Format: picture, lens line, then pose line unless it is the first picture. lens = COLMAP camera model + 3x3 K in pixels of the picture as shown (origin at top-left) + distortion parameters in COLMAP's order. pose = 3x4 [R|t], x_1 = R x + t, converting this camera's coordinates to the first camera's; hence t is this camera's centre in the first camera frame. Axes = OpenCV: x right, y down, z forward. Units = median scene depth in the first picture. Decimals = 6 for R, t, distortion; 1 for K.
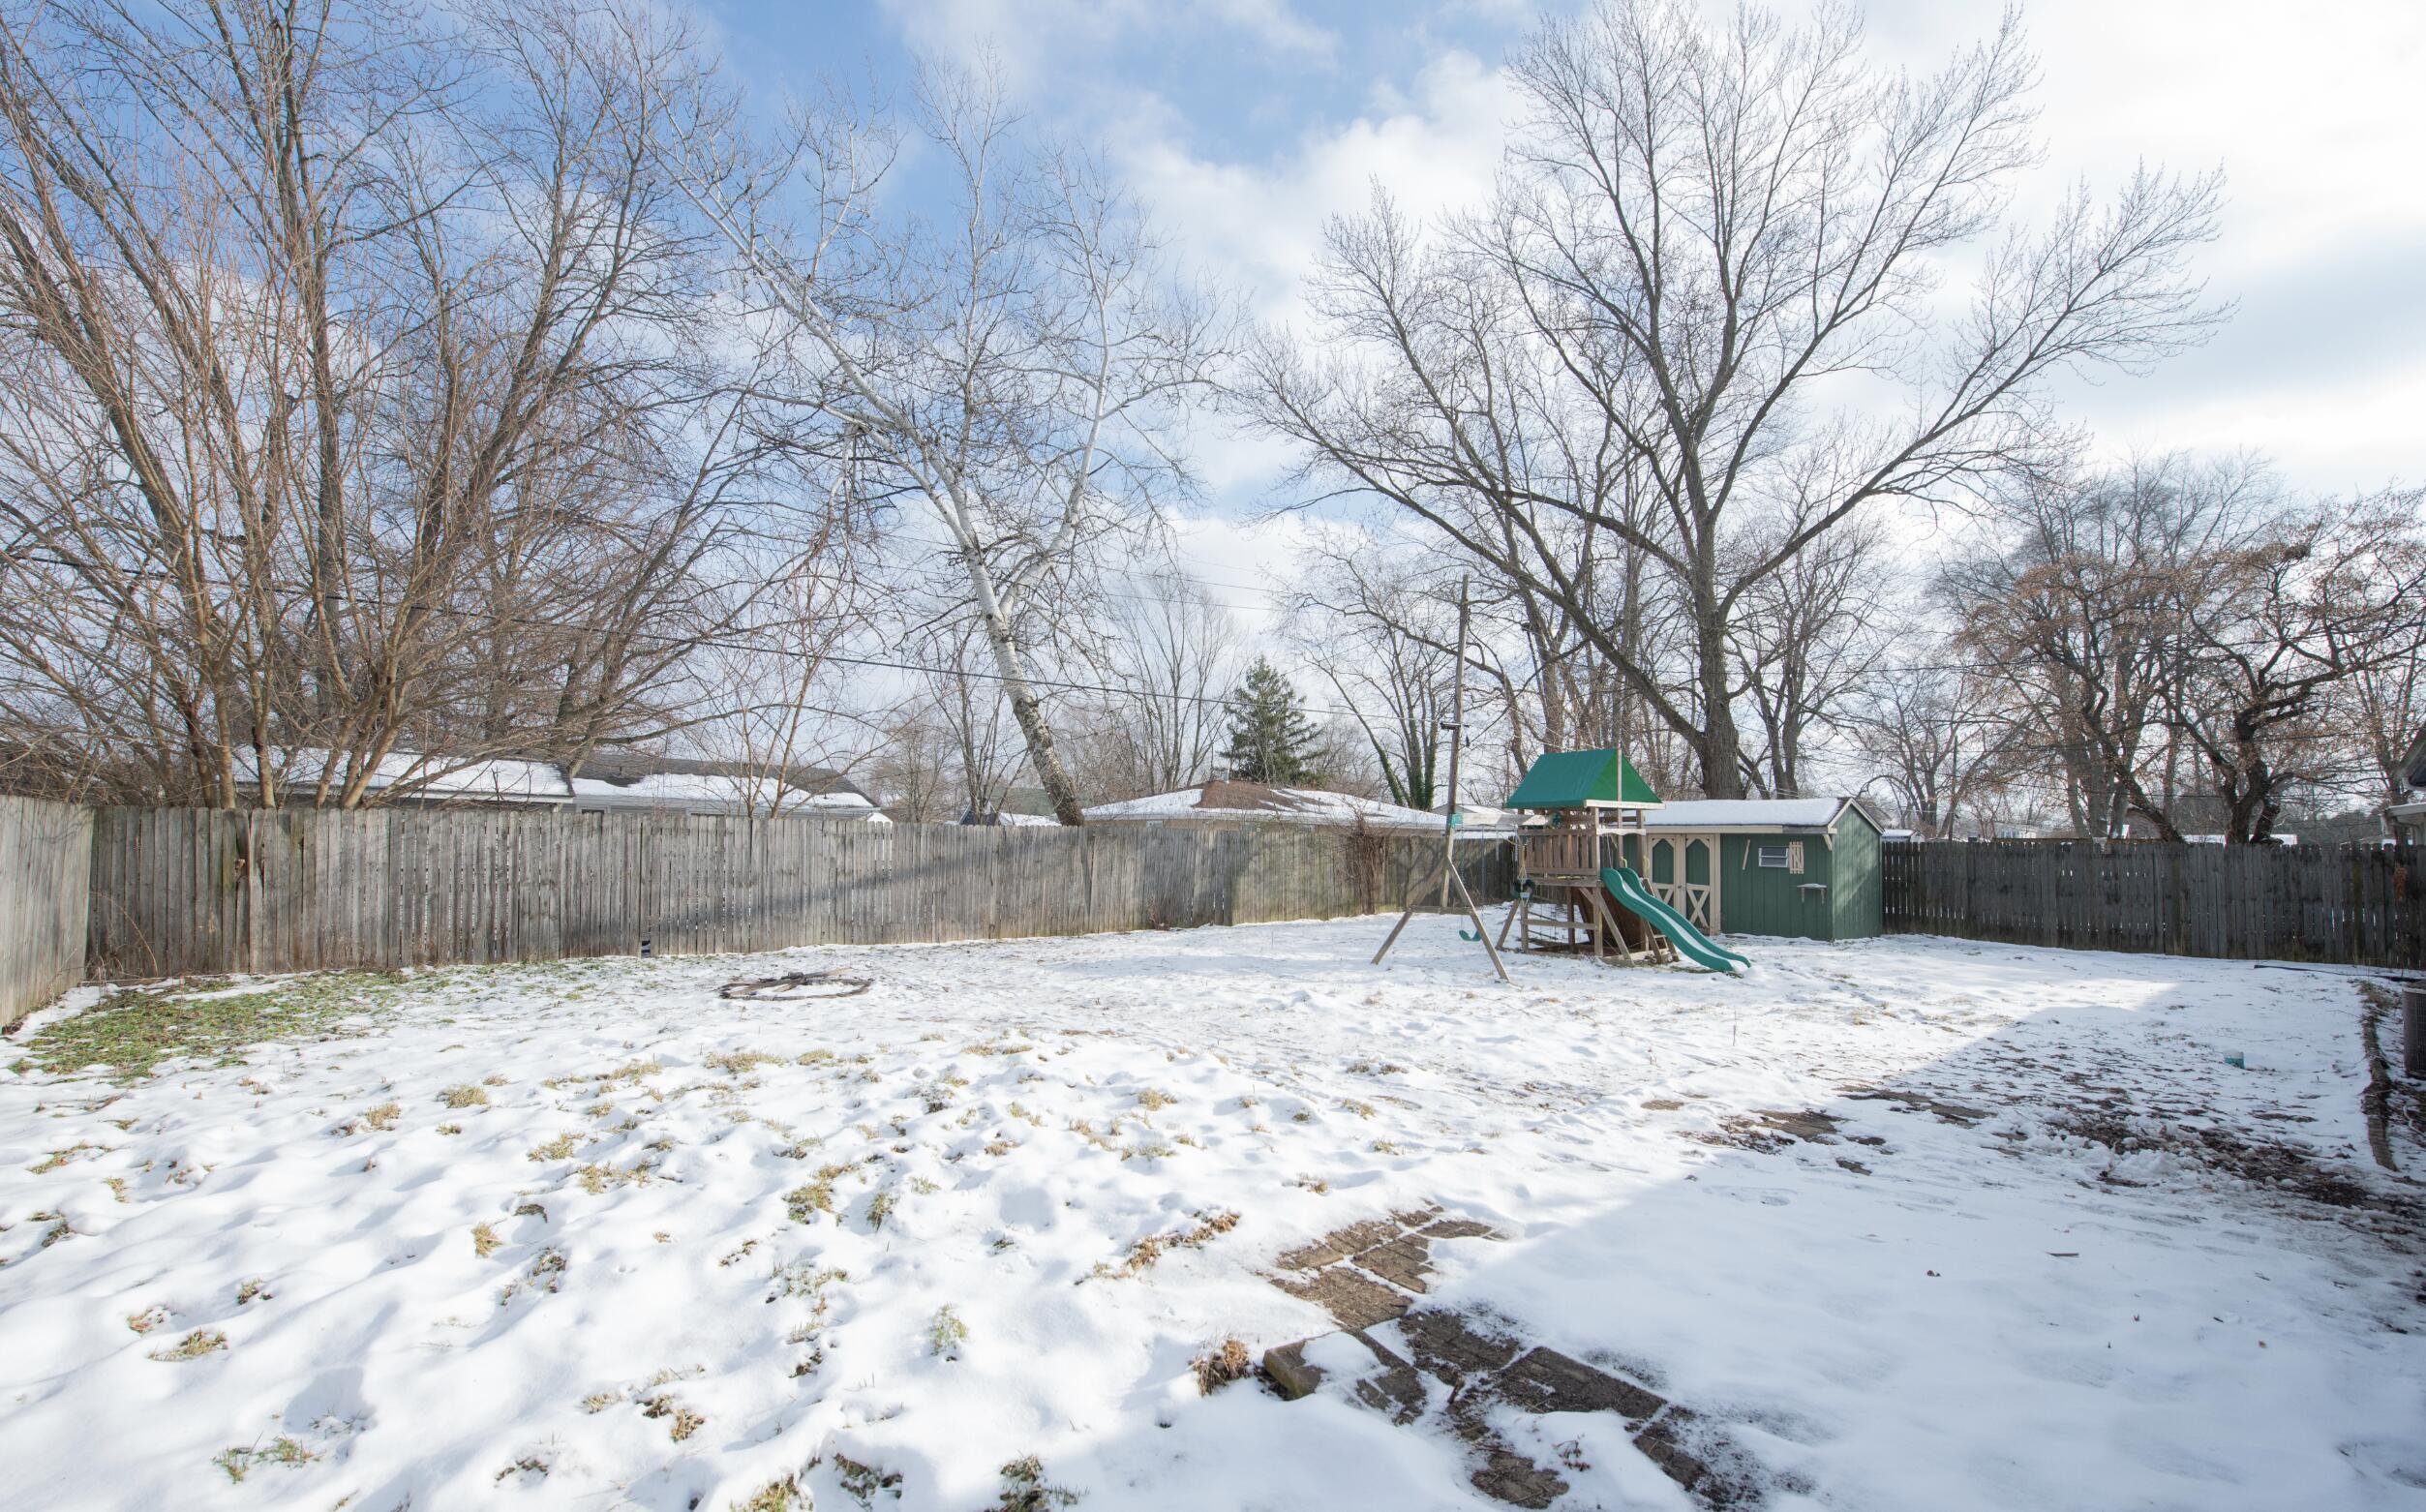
lens RADIAL K [[971.0, 0, 1213.5], [0, 971.0, 796.6], [0, 0, 1]] dist [-0.017083, -0.000208]
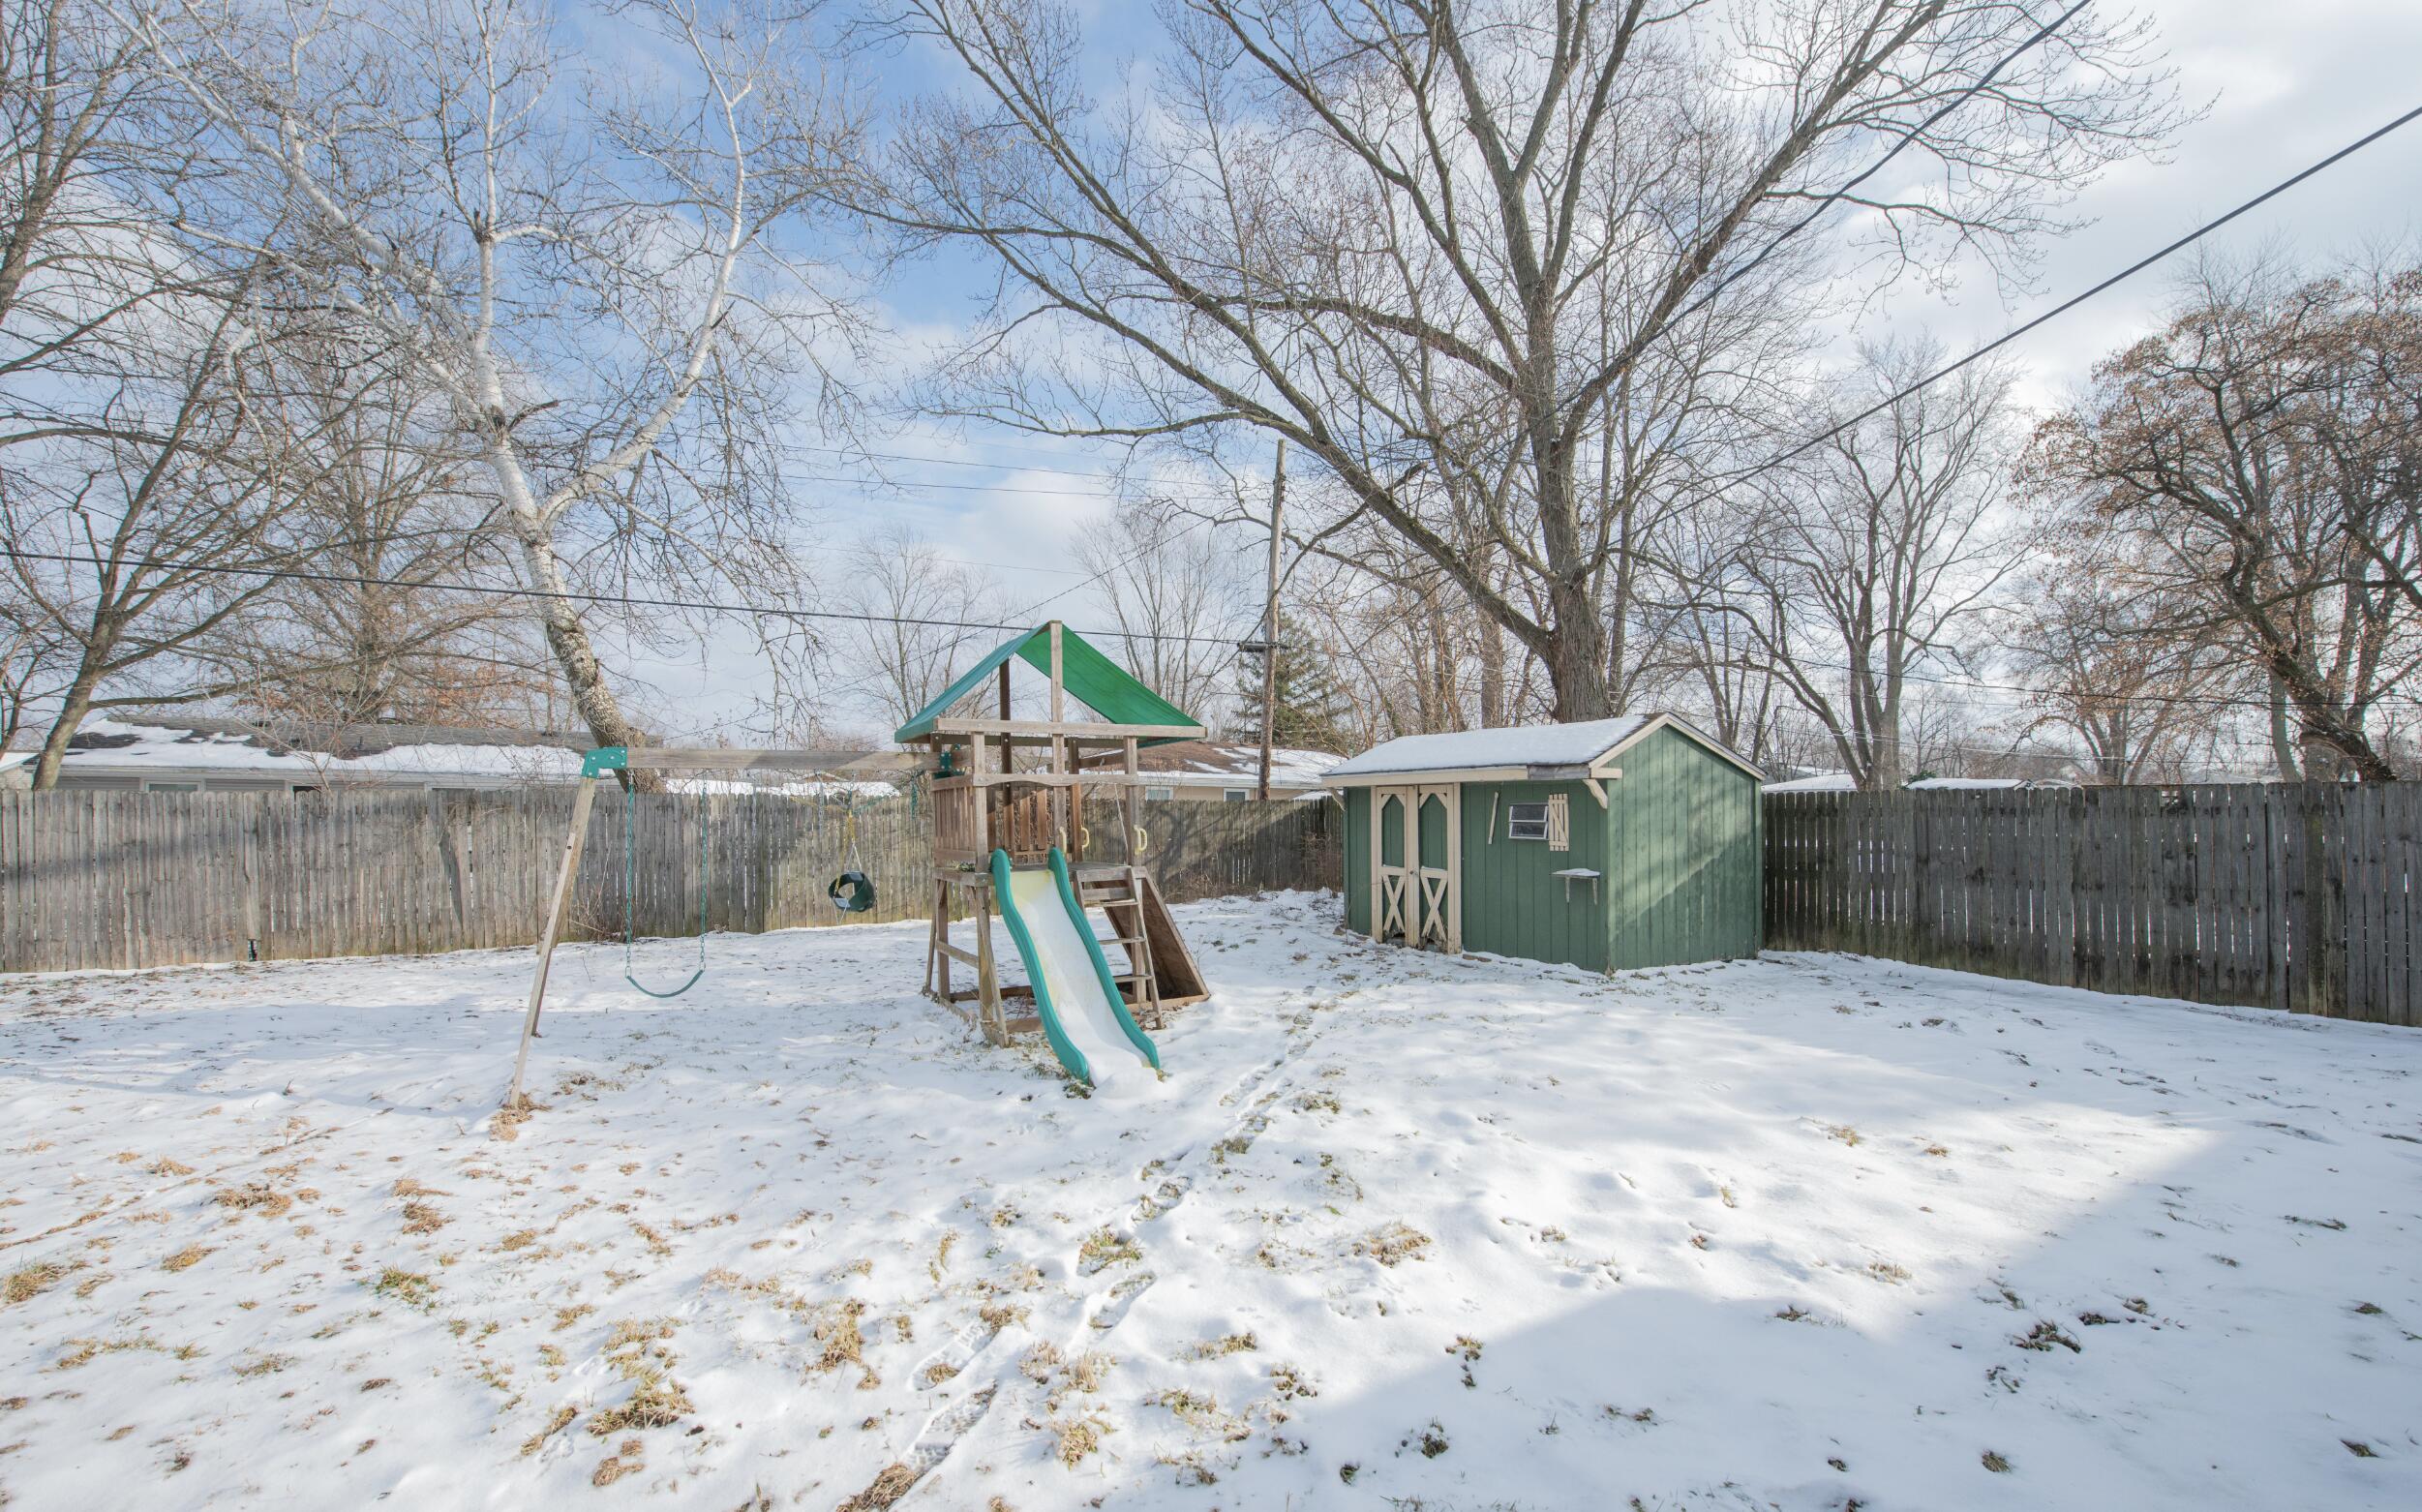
lens RADIAL K [[969.4, 0, 1211.5], [0, 969.4, 796.5], [0, 0, 1]] dist [-0.017083, -0.000208]
pose [[0.989359, -0.018608, -0.144302, 0.446296], [0.023061, 0.999306, 0.029246, 0.024959], [0.143658, -0.032262, 0.989101, 0.379820]]
